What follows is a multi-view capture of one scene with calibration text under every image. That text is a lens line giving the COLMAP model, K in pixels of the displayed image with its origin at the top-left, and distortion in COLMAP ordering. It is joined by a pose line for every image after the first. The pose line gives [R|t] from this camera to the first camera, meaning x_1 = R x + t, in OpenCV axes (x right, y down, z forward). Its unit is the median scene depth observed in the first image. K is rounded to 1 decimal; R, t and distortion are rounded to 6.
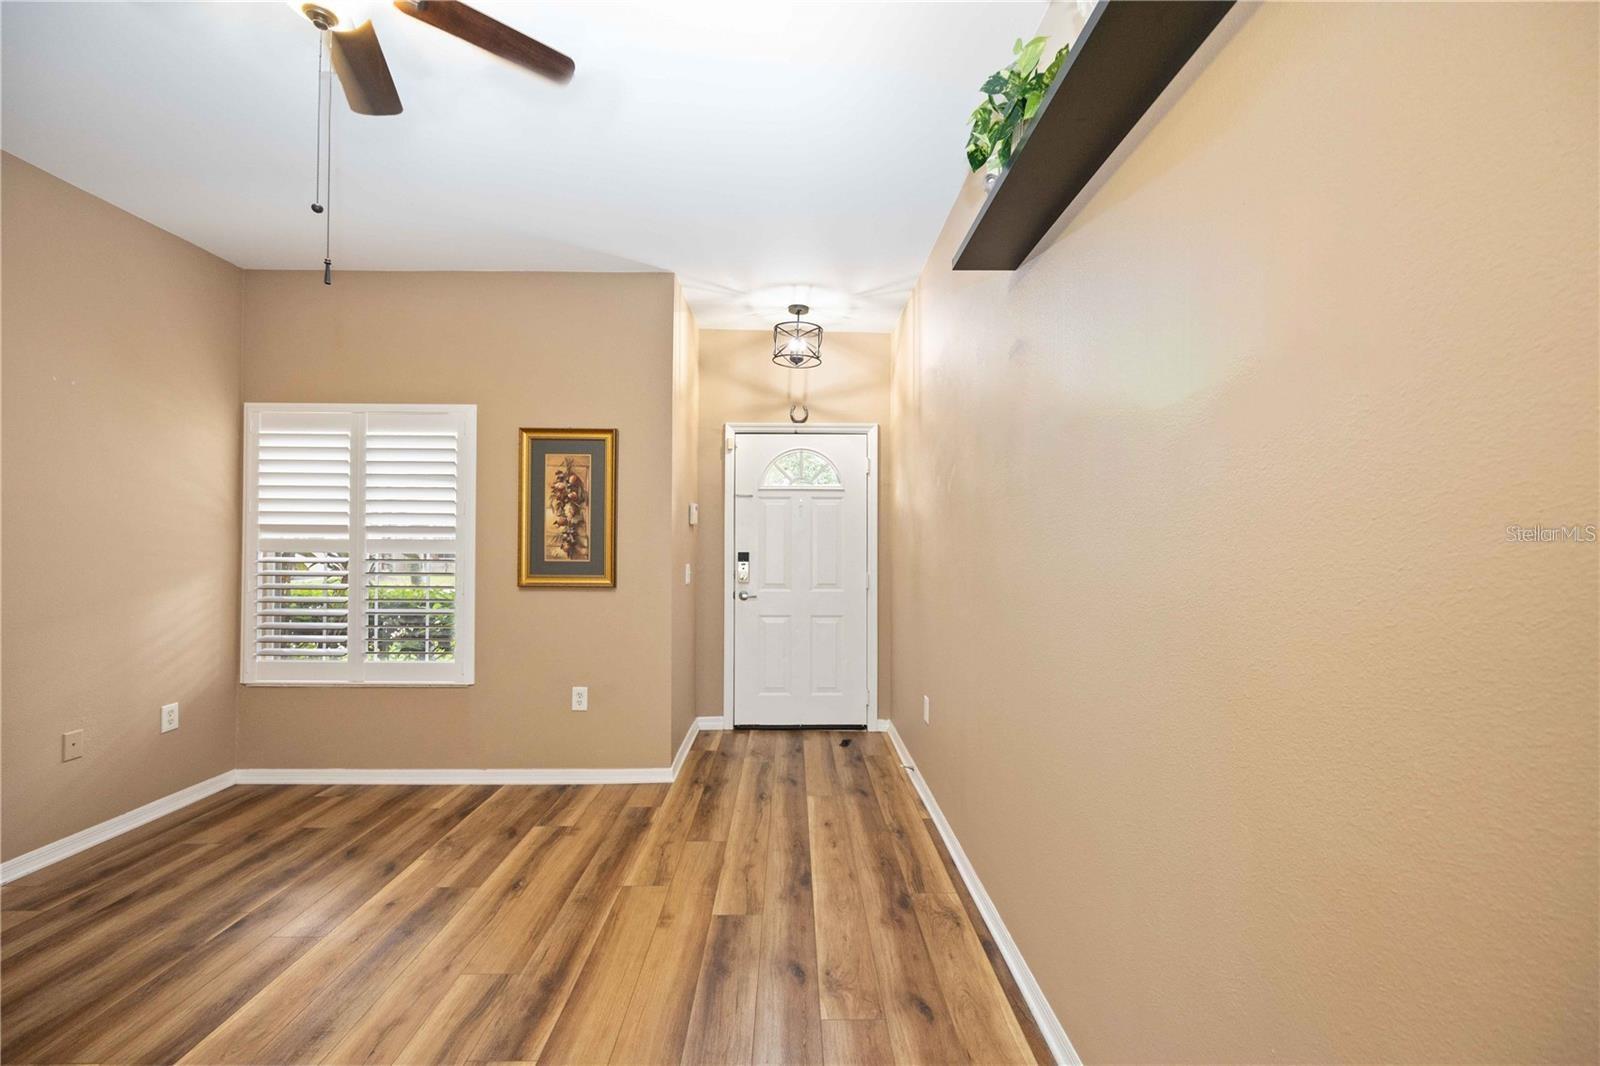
lens RADIAL K [[638.4, 0, 802.1], [0, 638.4, 534.8], [0, 0, 1]] dist [-0.001980, -0.000435]
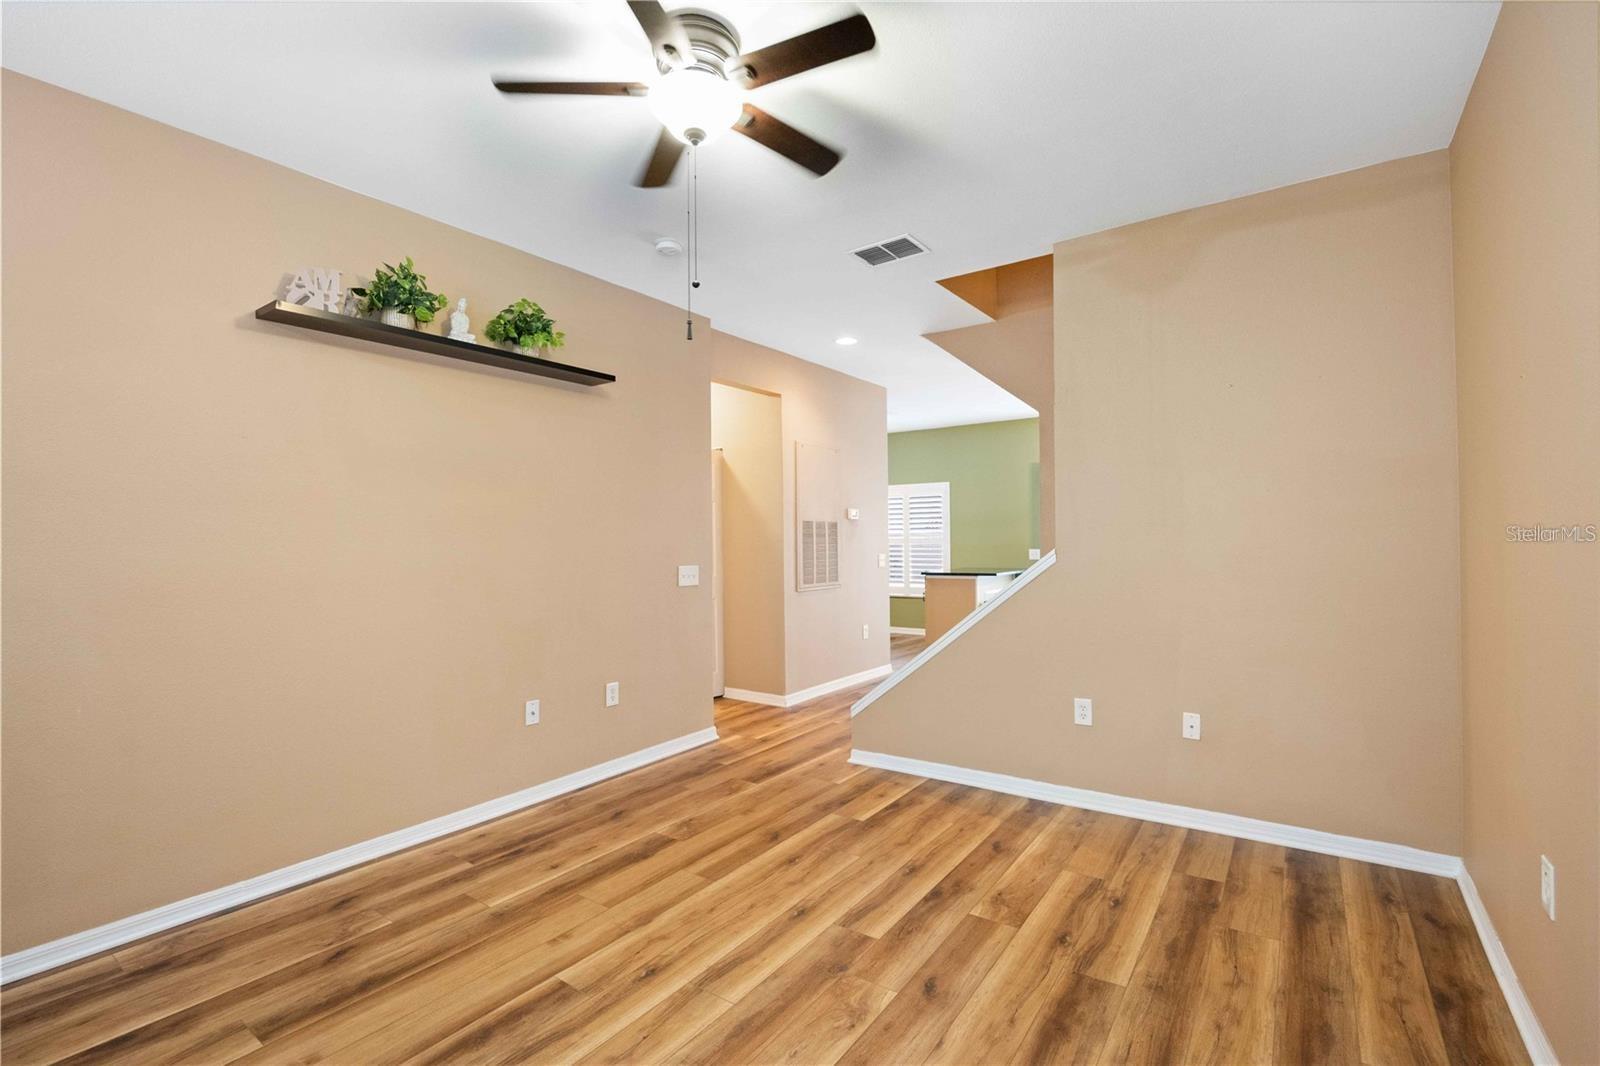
lens RADIAL K [[712.8, 0, 816.1], [0, 712.8, 531.8], [0, 0, 1]] dist [-0.022520, 0.002603]
pose [[-0.815617, 0.007458, 0.578544, -1.084779], [-0.002258, 0.999868, -0.016071, 0.006082], [-0.578587, -0.014414, -0.815493, 1.231743]]
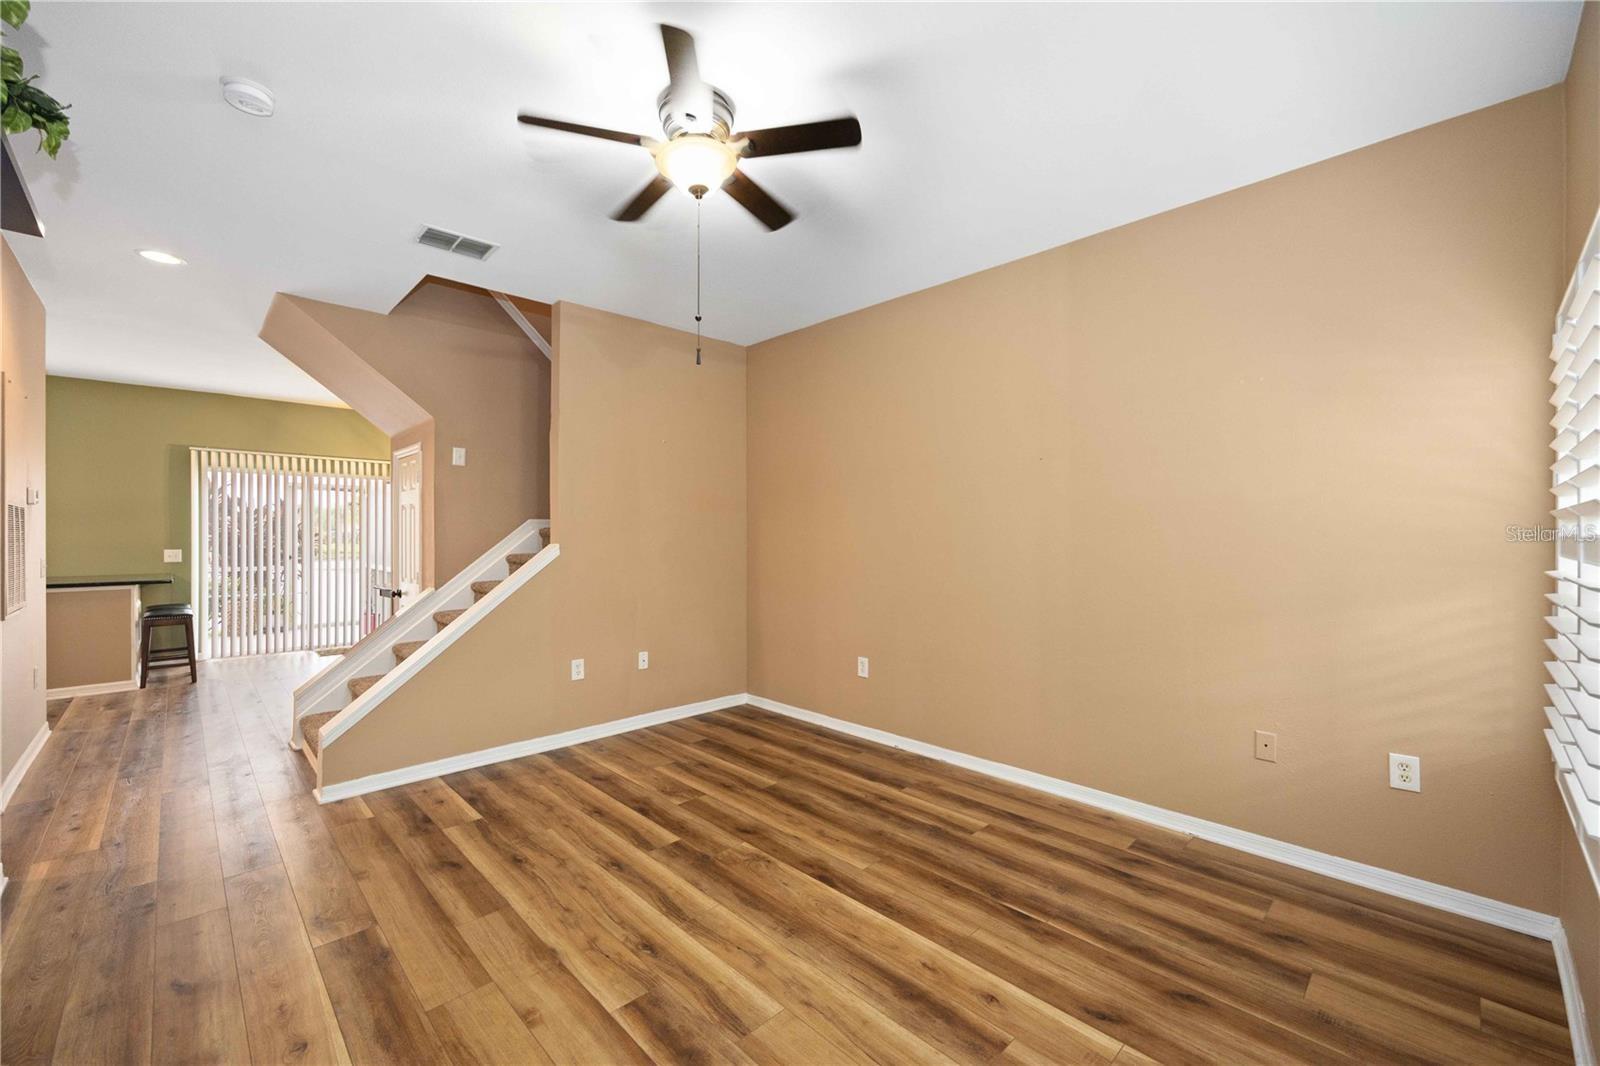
lens RADIAL K [[638.4, 0, 803.4], [0, 638.4, 537.5], [0, 0, 1]] dist [-0.001980, -0.000435]
pose [[-0.723079, -0.005032, -0.690747, 0.070201], [0.002421, 0.999949, -0.009819, 0.014641], [0.690761, -0.008773, -0.723030, 1.379245]]
